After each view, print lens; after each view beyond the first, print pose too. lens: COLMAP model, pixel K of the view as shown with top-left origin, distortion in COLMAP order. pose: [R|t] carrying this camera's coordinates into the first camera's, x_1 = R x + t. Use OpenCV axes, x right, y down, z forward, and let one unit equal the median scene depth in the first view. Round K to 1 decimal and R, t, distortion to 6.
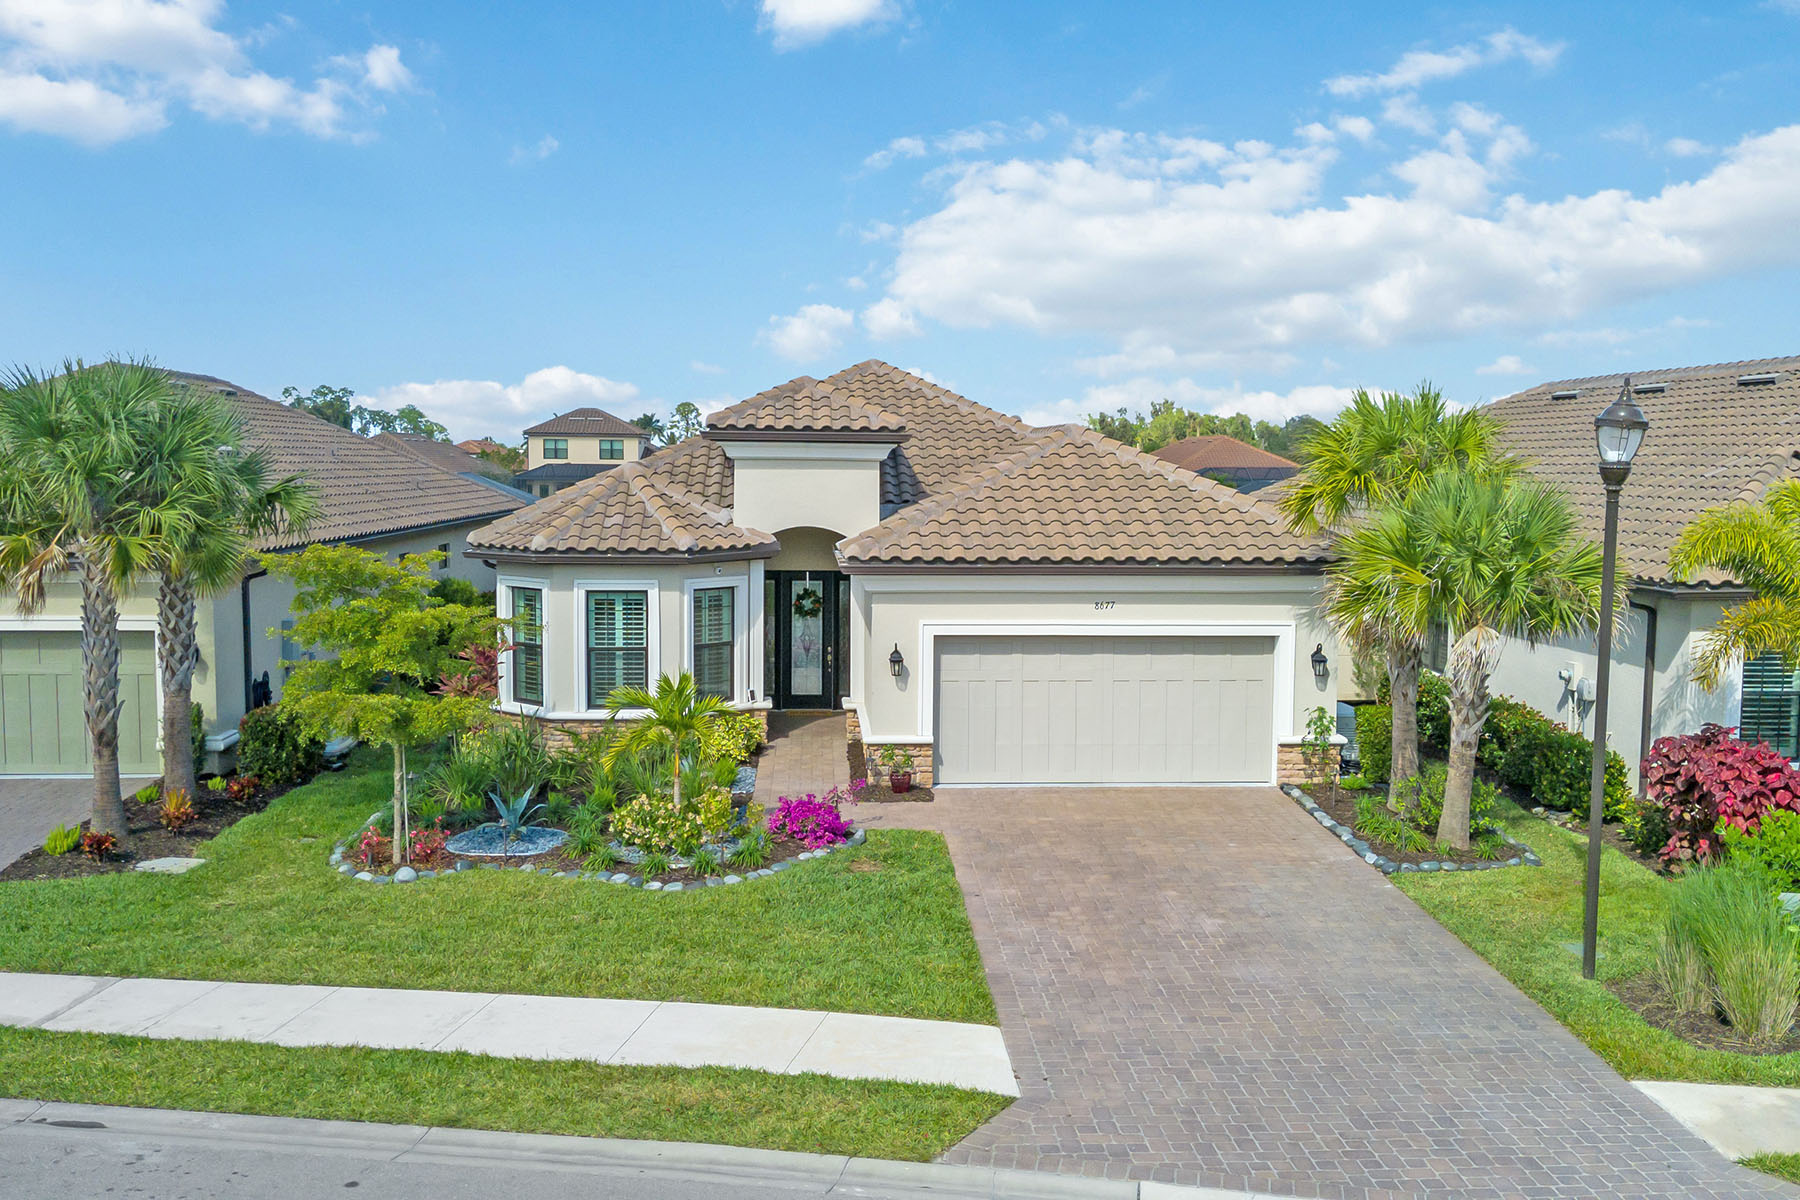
lens RADIAL K [[1628.5, 0, 896.7], [0, 1628.5, 596.3], [0, 0, 1]] dist [0.108191, -0.176336]
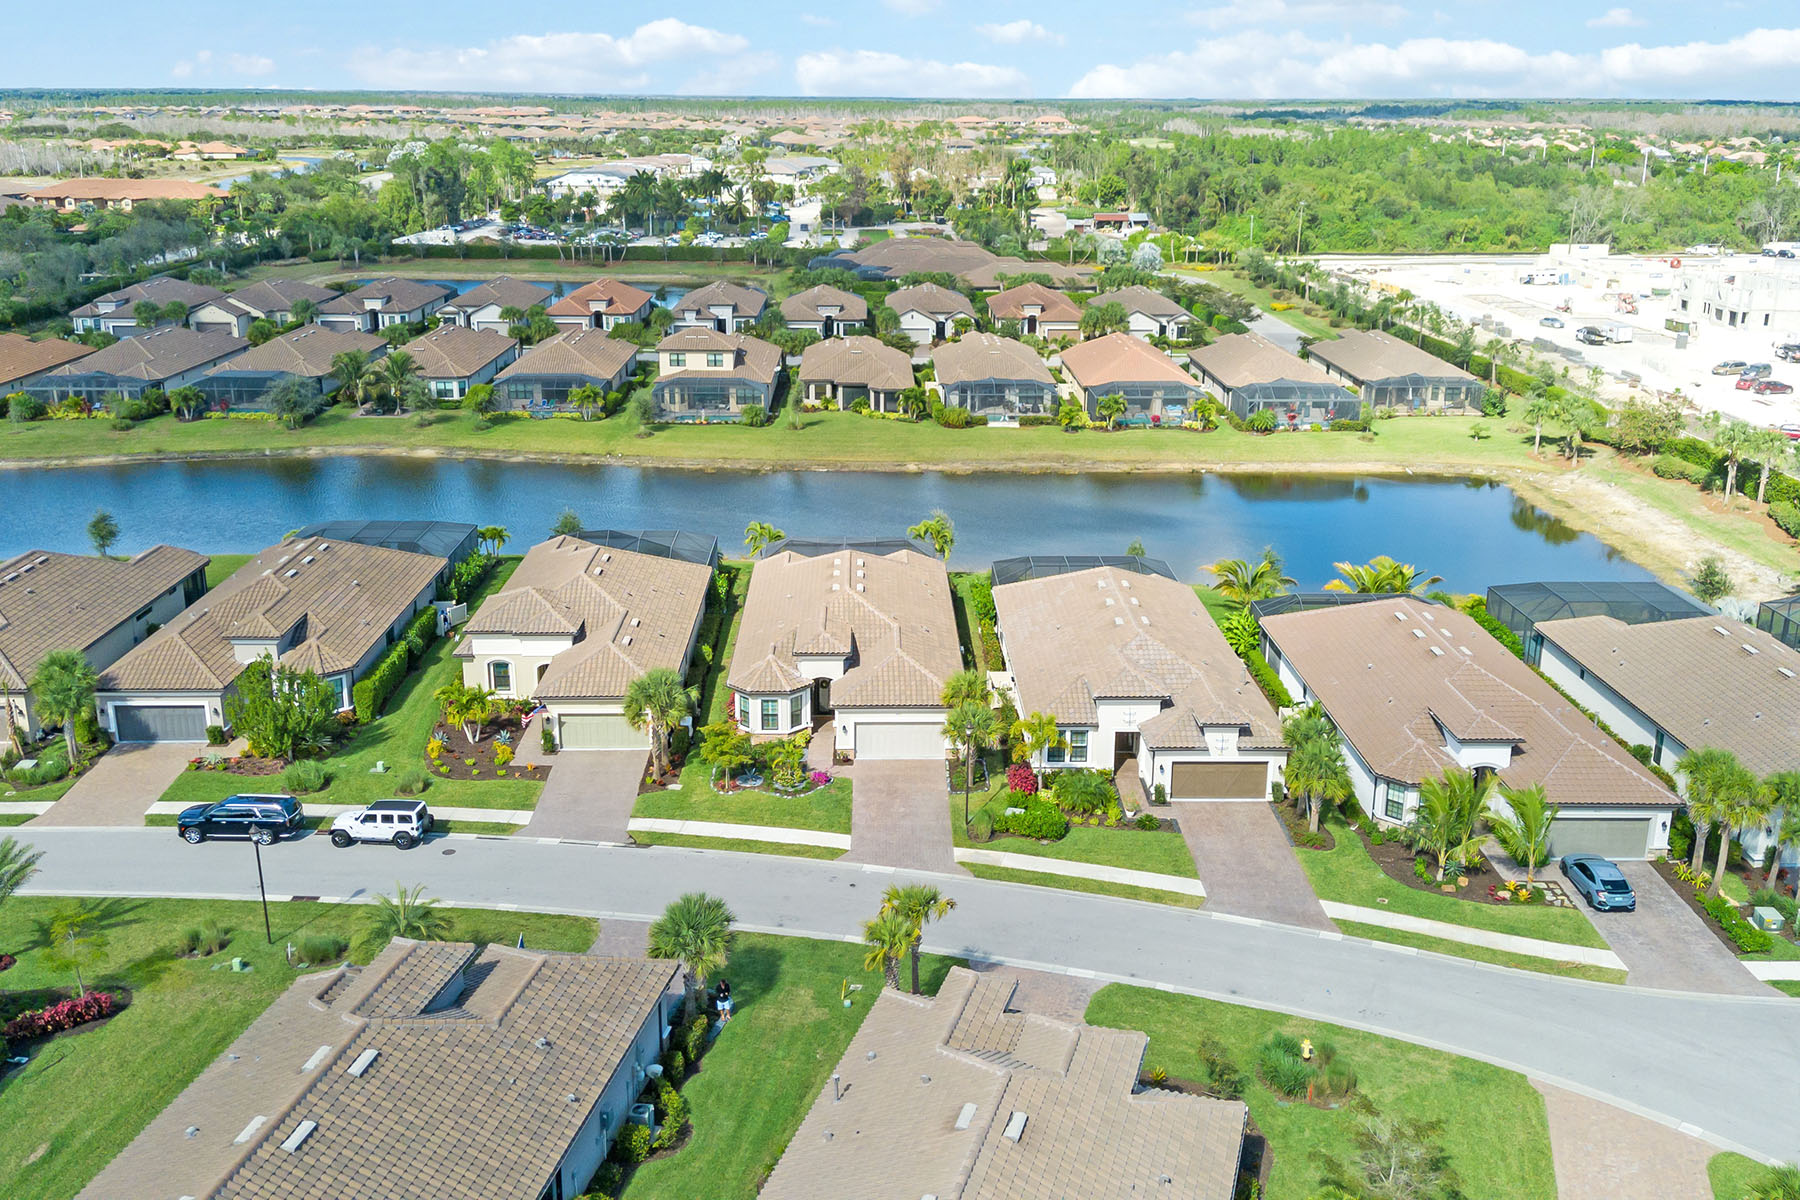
lens RADIAL K [[1628.5, 0, 896.7], [0, 1628.5, 596.3], [0, 0, 1]] dist [0.108191, -0.176336]
pose [[0.999247, 0.011331, -0.037103, 0.305426], [-0.003179, 0.977094, 0.212786, -1.259986], [0.038664, -0.212508, 0.976394, -3.116691]]
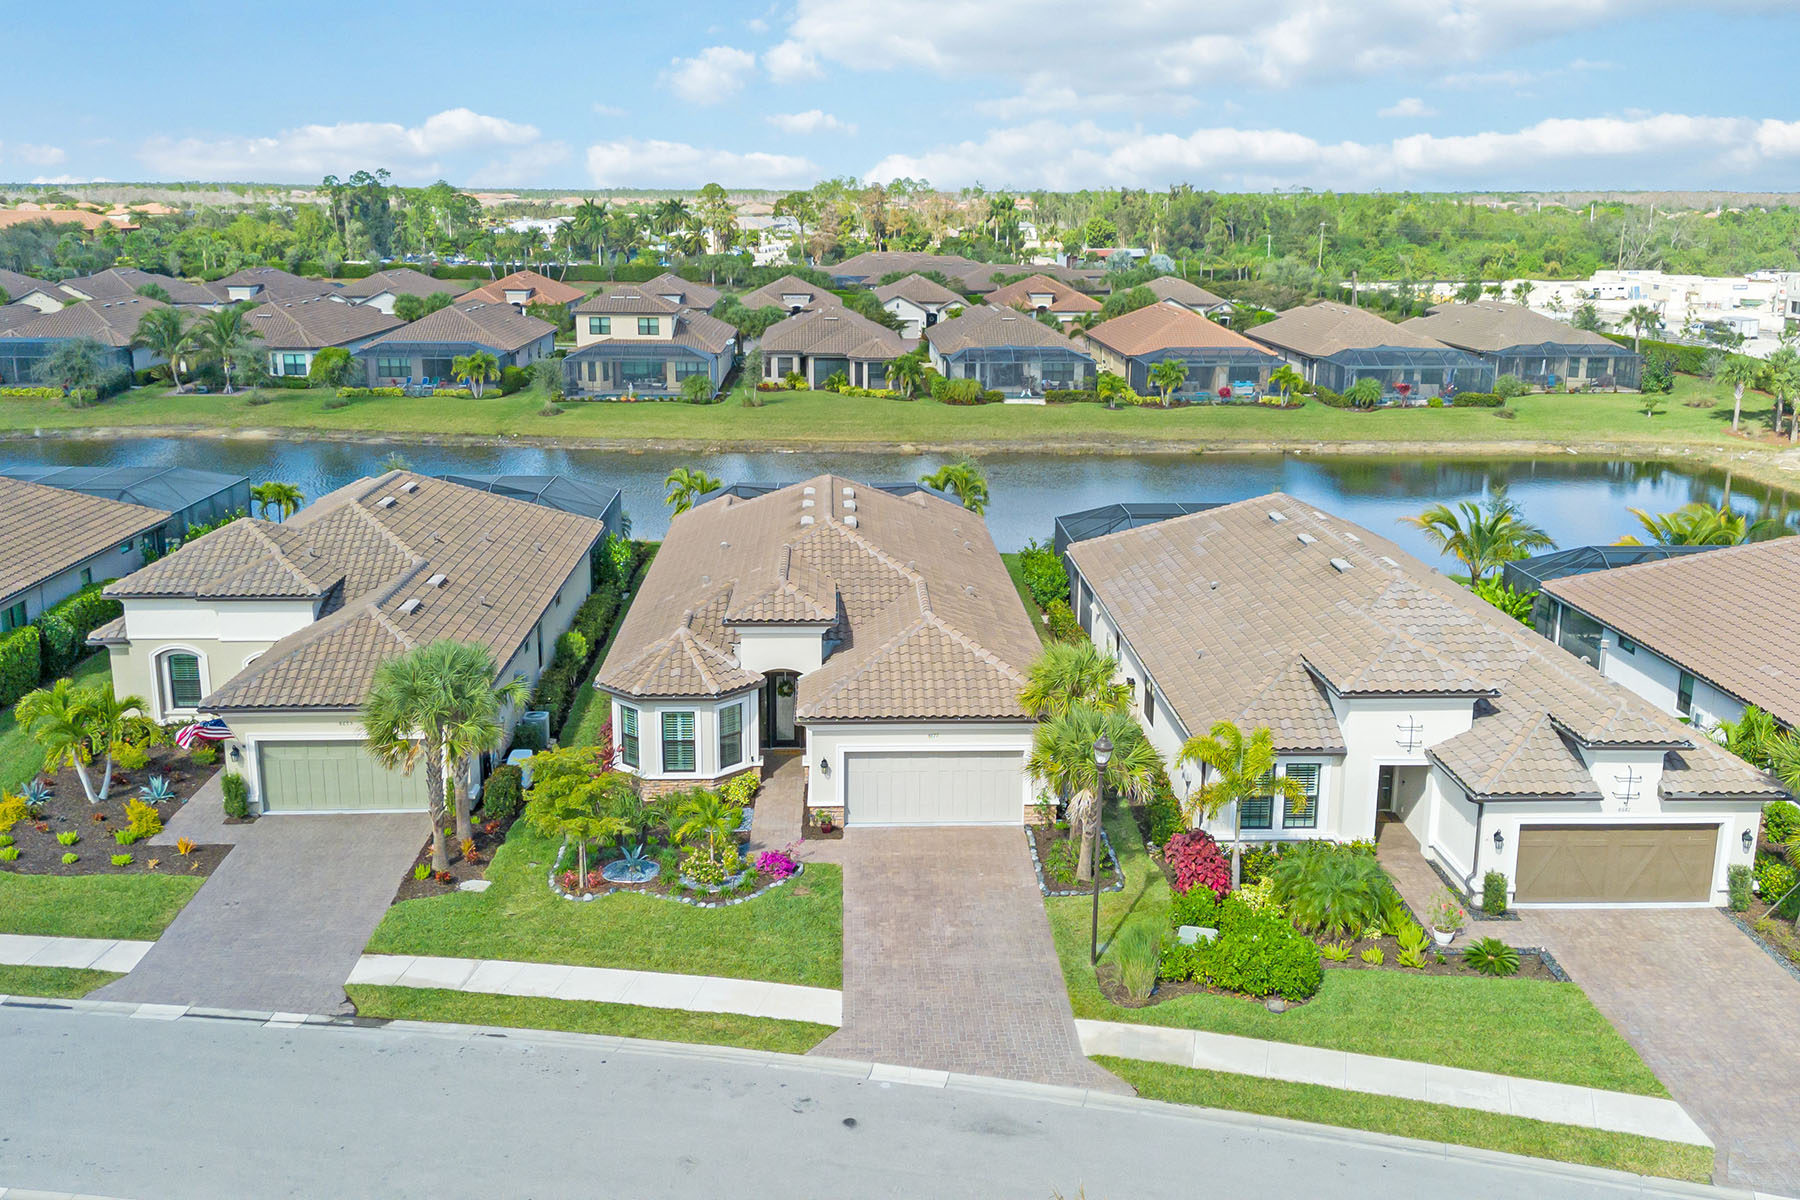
lens RADIAL K [[1628.5, 0, 896.7], [0, 1628.5, 596.3], [0, 0, 1]] dist [0.108191, -0.176336]
pose [[0.999811, 0.004826, -0.018851, 0.140507], [-0.001794, 0.987496, 0.157631, -0.537743], [0.019376, -0.157567, 0.987318, -1.015477]]
